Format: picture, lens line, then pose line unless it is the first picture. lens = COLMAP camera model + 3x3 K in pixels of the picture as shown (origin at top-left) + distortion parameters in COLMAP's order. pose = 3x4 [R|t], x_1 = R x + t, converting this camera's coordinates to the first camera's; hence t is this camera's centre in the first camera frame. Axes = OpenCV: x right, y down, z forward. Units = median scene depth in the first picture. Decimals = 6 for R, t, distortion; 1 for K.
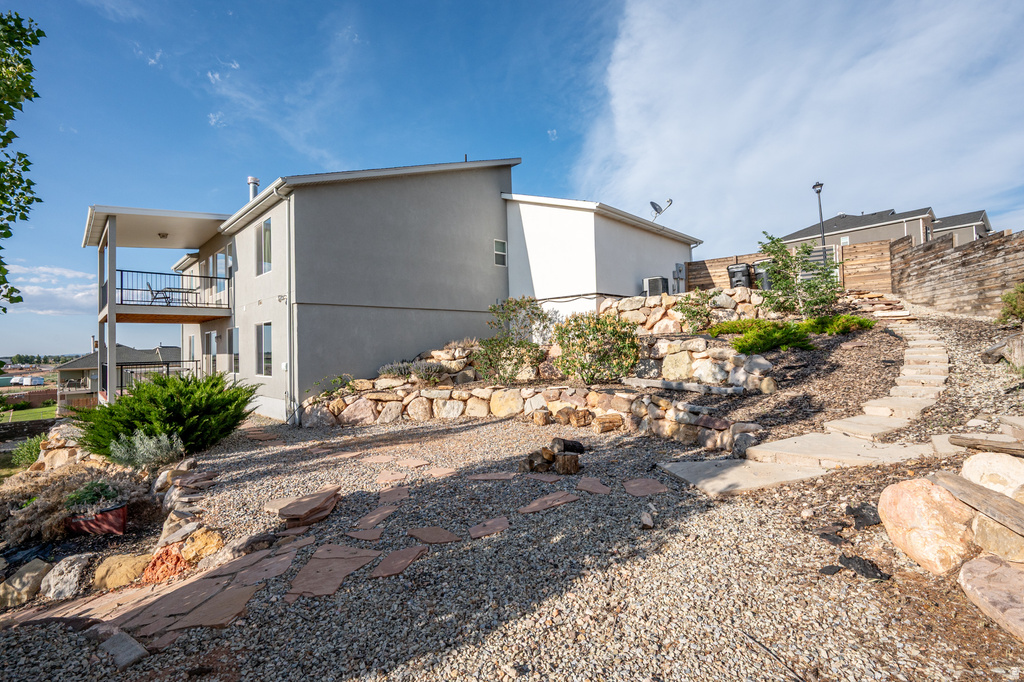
lens RADIAL K [[453.2, 0, 513.8], [0, 453.2, 331.9], [0, 0, 1]] dist [0.003224, 0.000279]
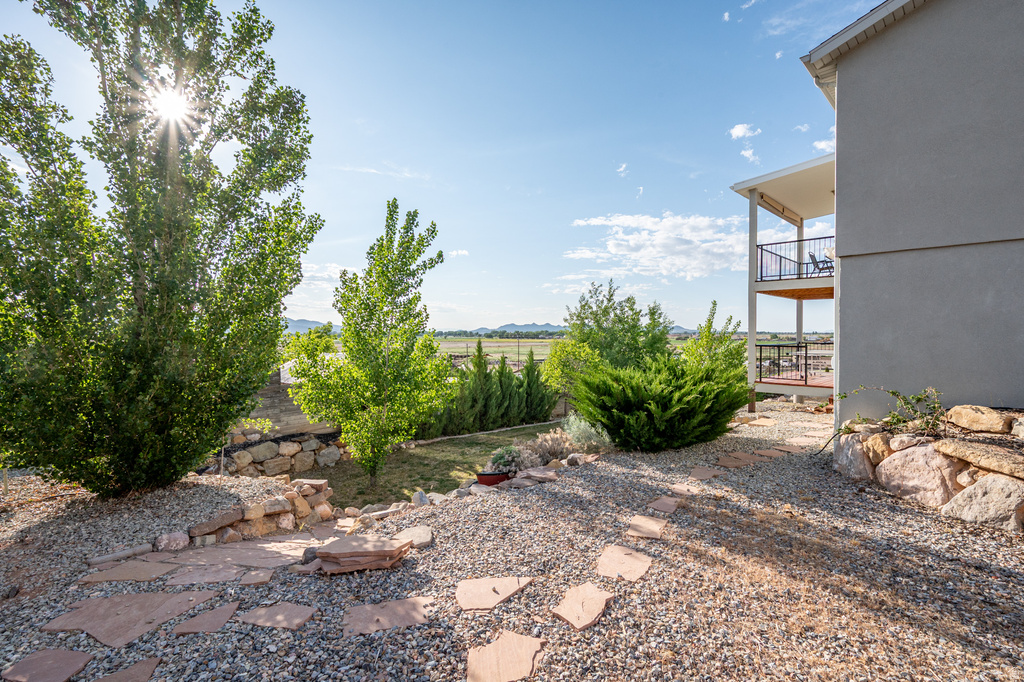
lens RADIAL K [[453.2, 0, 513.2], [0, 453.2, 337.4], [0, 0, 1]] dist [0.003224, 0.000279]
pose [[-0.023627, 0.041565, -0.998856, 0.116335], [0.037123, 0.998483, 0.040671, 0.000141], [0.999031, -0.036119, -0.025134, 0.503797]]
